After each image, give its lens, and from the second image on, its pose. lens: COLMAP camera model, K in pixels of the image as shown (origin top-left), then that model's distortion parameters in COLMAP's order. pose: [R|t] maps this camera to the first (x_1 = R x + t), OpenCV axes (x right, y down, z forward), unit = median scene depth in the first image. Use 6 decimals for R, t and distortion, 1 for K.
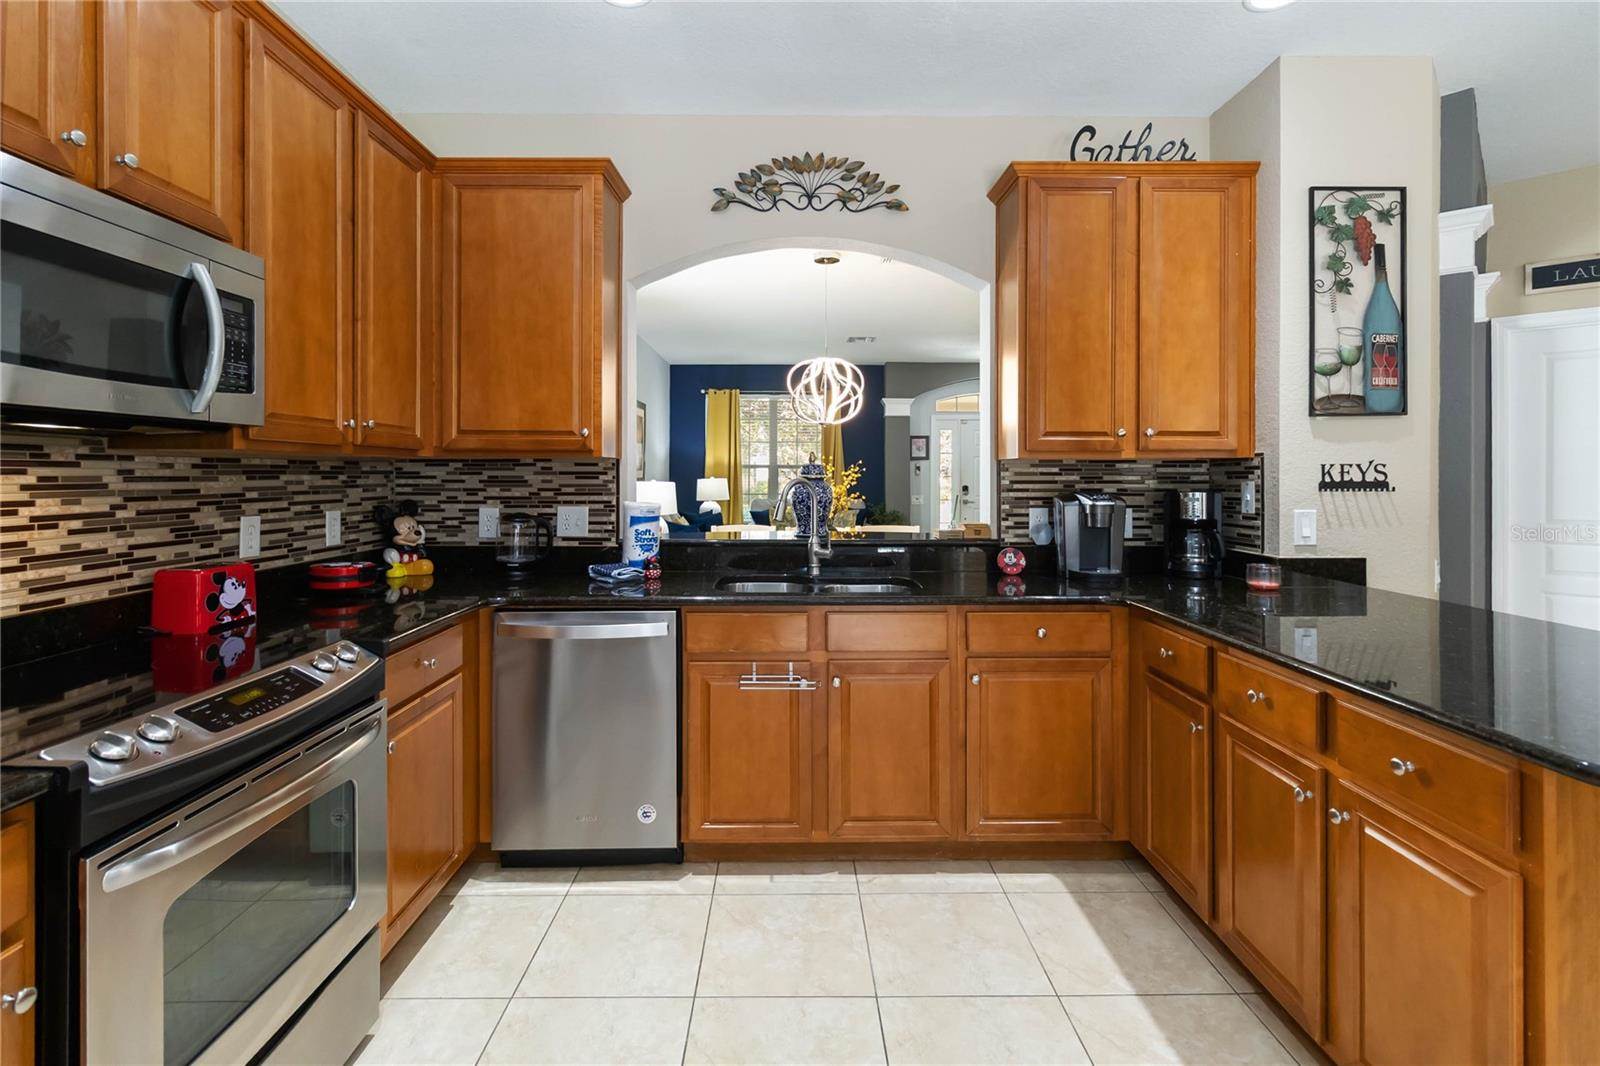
lens RADIAL K [[744.6, 0, 800.9], [0, 744.6, 478.6], [0, 0, 1]] dist [0.001524, -0.000235]
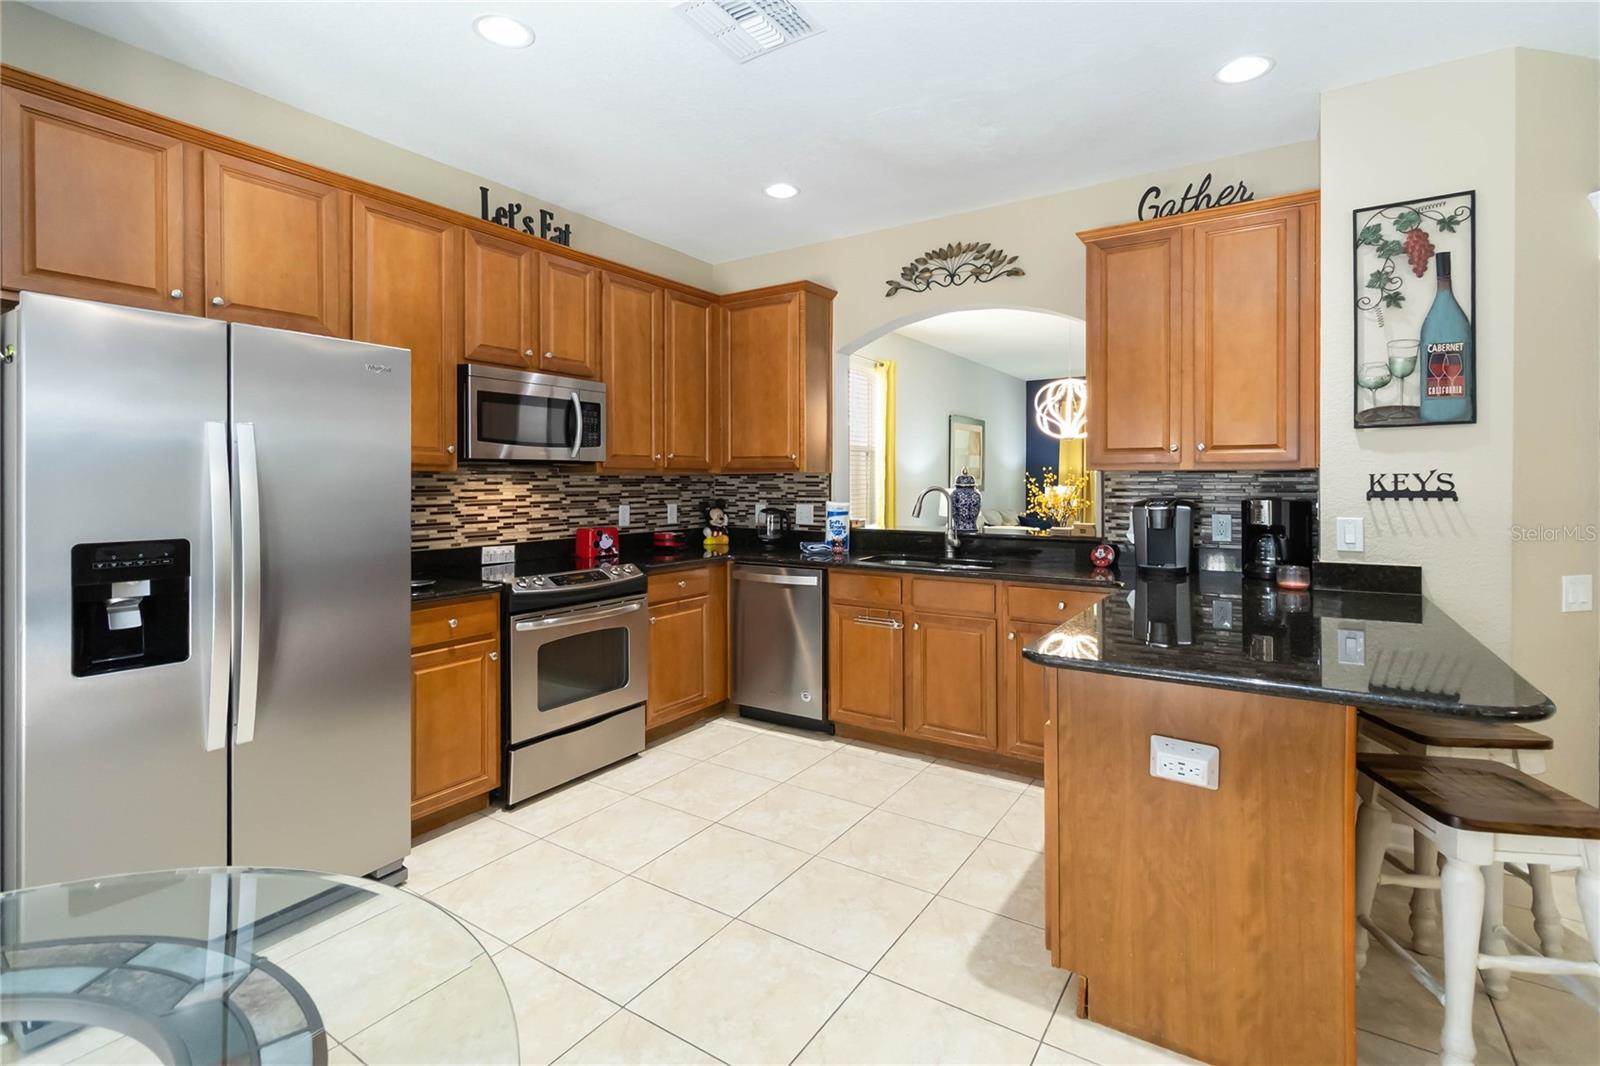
lens RADIAL K [[744.6, 0, 806.2], [0, 744.6, 491.9], [0, 0, 1]] dist [0.001524, -0.000235]
pose [[0.831333, 0.006706, -0.555734, 0.623750], [-0.001965, 0.999956, 0.009126, -0.002586], [0.555771, -0.006495, 0.831310, -0.300639]]
